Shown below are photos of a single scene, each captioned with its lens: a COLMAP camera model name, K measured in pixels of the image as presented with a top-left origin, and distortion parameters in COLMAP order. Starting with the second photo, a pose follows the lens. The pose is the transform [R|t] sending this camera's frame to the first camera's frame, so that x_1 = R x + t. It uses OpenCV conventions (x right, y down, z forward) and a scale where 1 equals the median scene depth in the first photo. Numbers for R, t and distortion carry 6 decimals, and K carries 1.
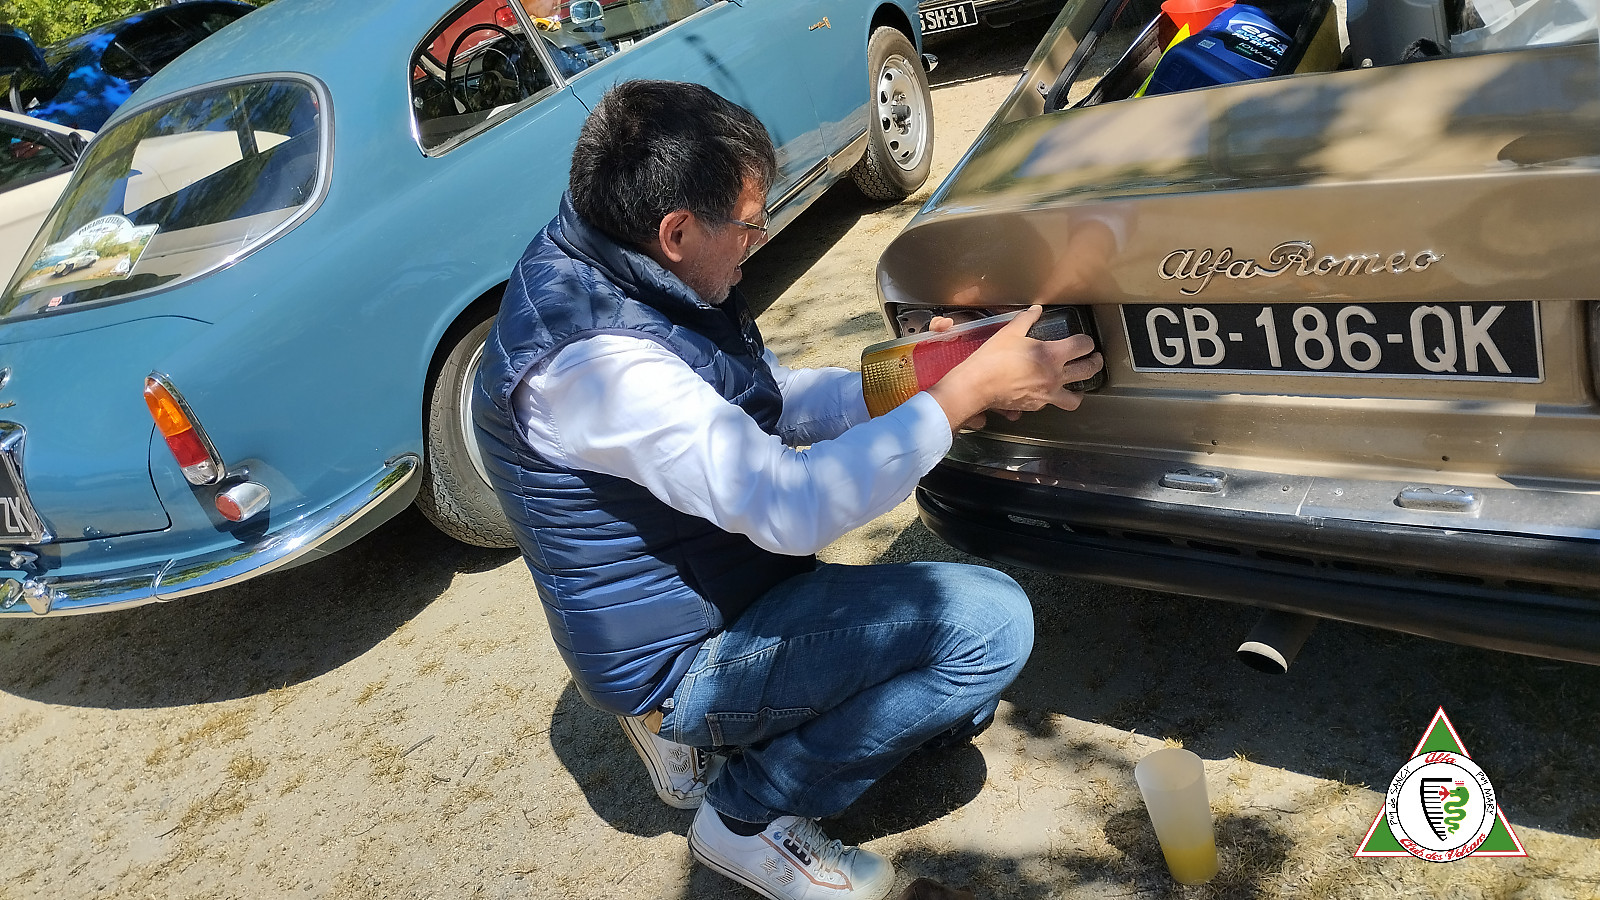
lens RADIAL K [[1359.2, 0, 794.2], [0, 1359.2, 456.4], [0, 0, 1]] dist [0.051413, -0.008505]
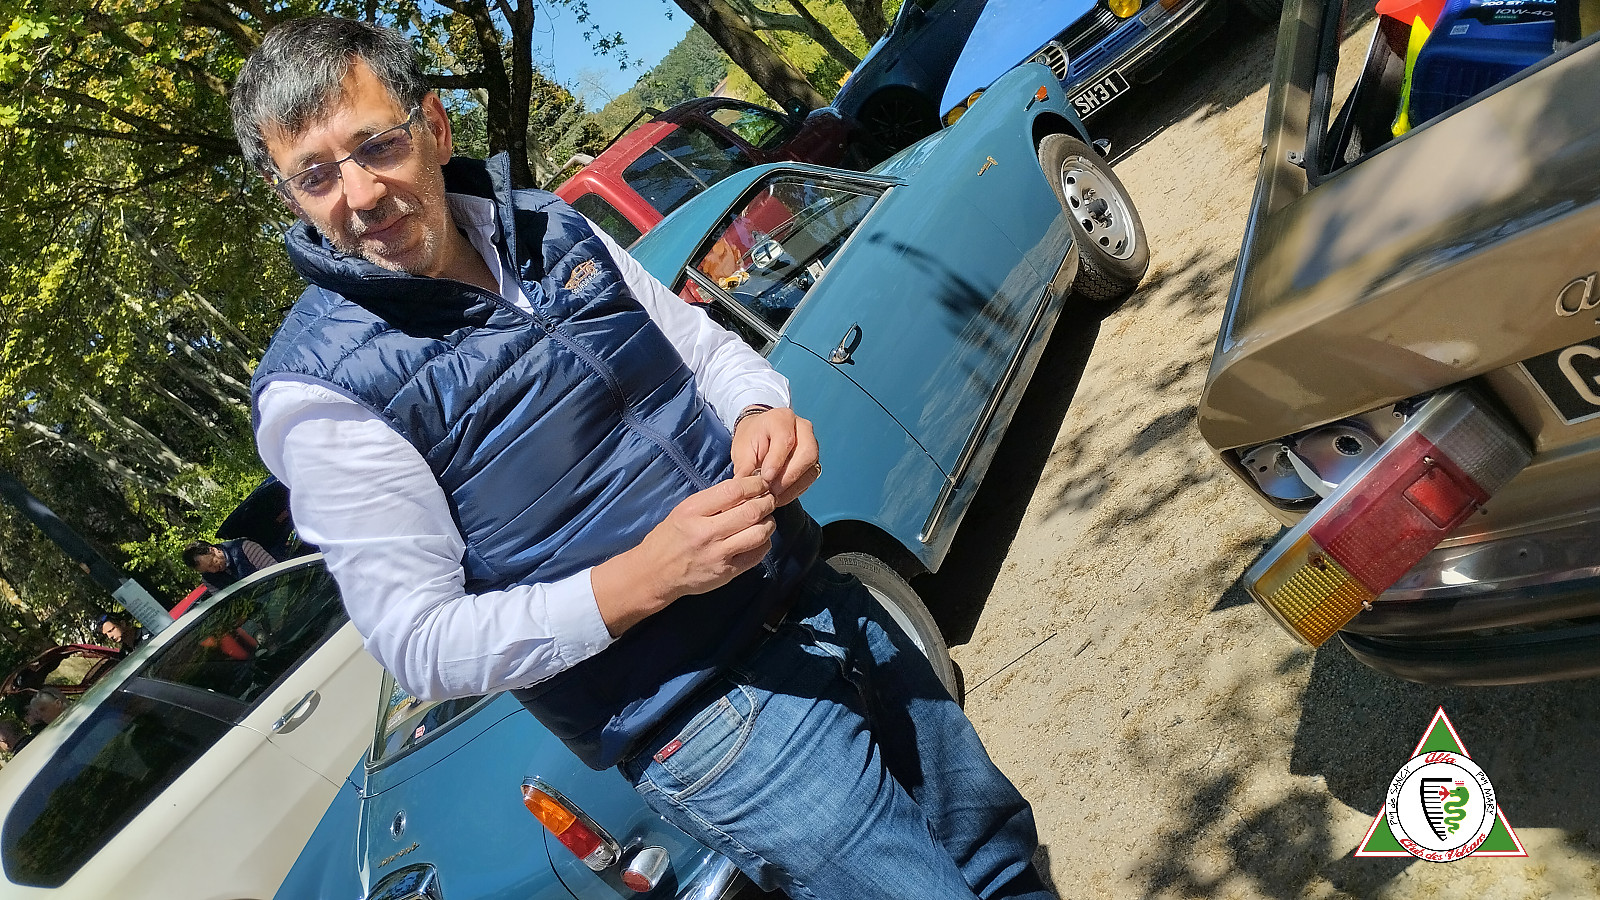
lens RADIAL K [[1359.2, 0, 794.2], [0, 1359.2, 456.4], [0, 0, 1]] dist [0.051413, -0.008505]
pose [[0.904248, -0.387197, -0.180040, -0.018400], [0.365160, 0.919741, -0.143996, -0.060880], [0.221345, 0.064465, 0.973062, 0.058908]]
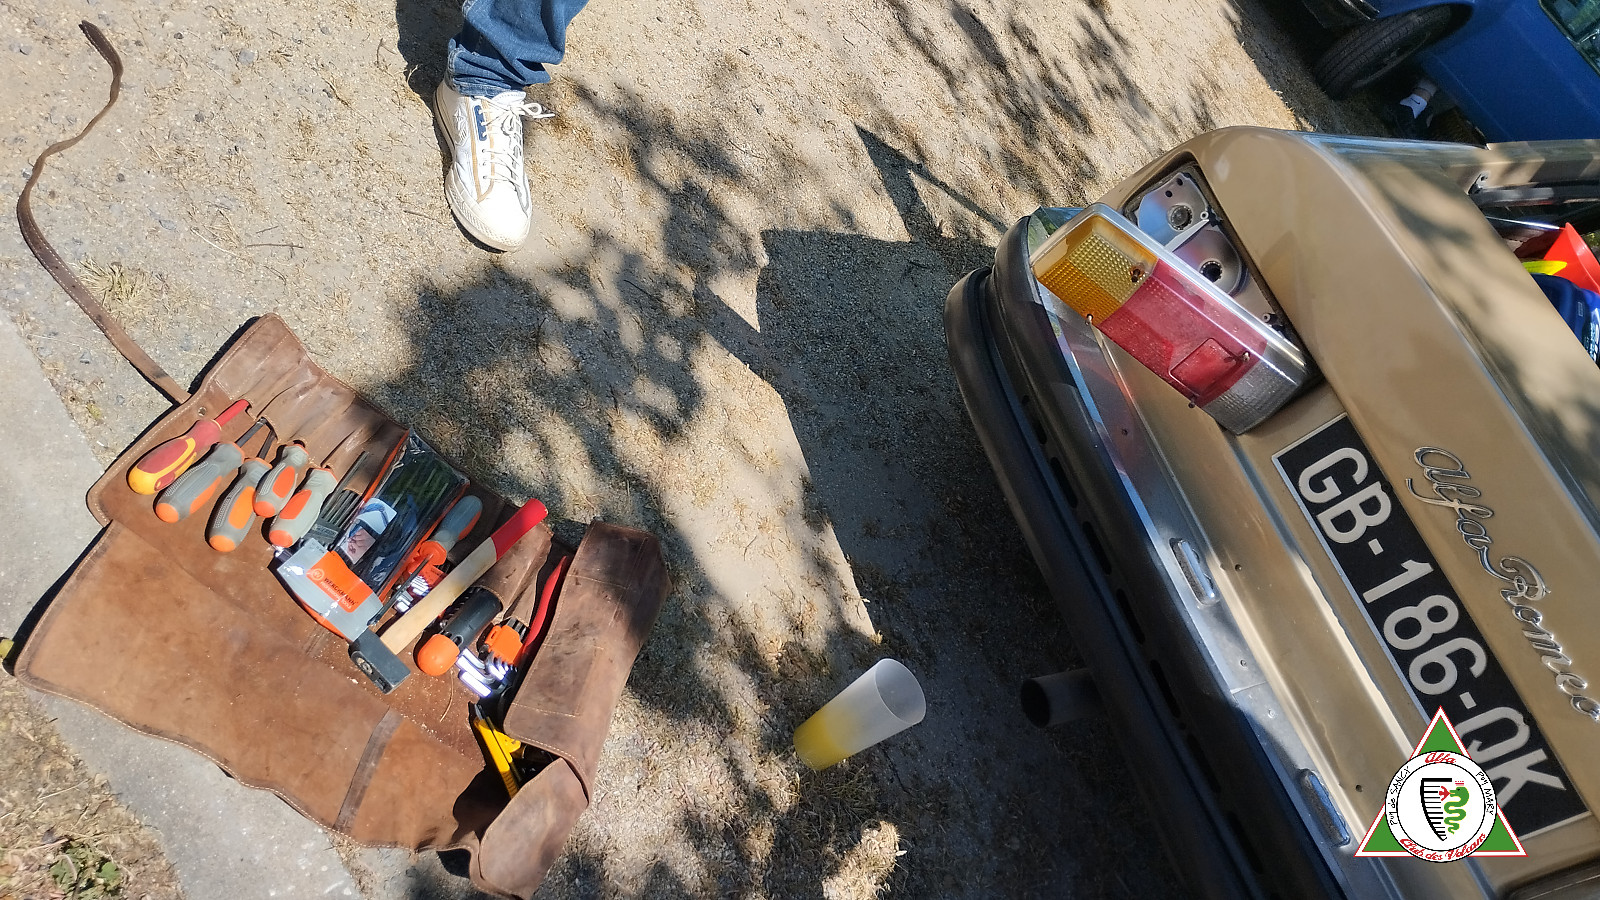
lens RADIAL K [[1359.2, 0, 794.2], [0, 1359.2, 456.4], [0, 0, 1]] dist [0.051413, -0.008505]
pose [[0.495582, 0.799589, 0.339198, -0.138441], [-0.864527, 0.491703, 0.104022, 0.074605], [-0.083610, -0.344798, 0.934946, 0.117441]]
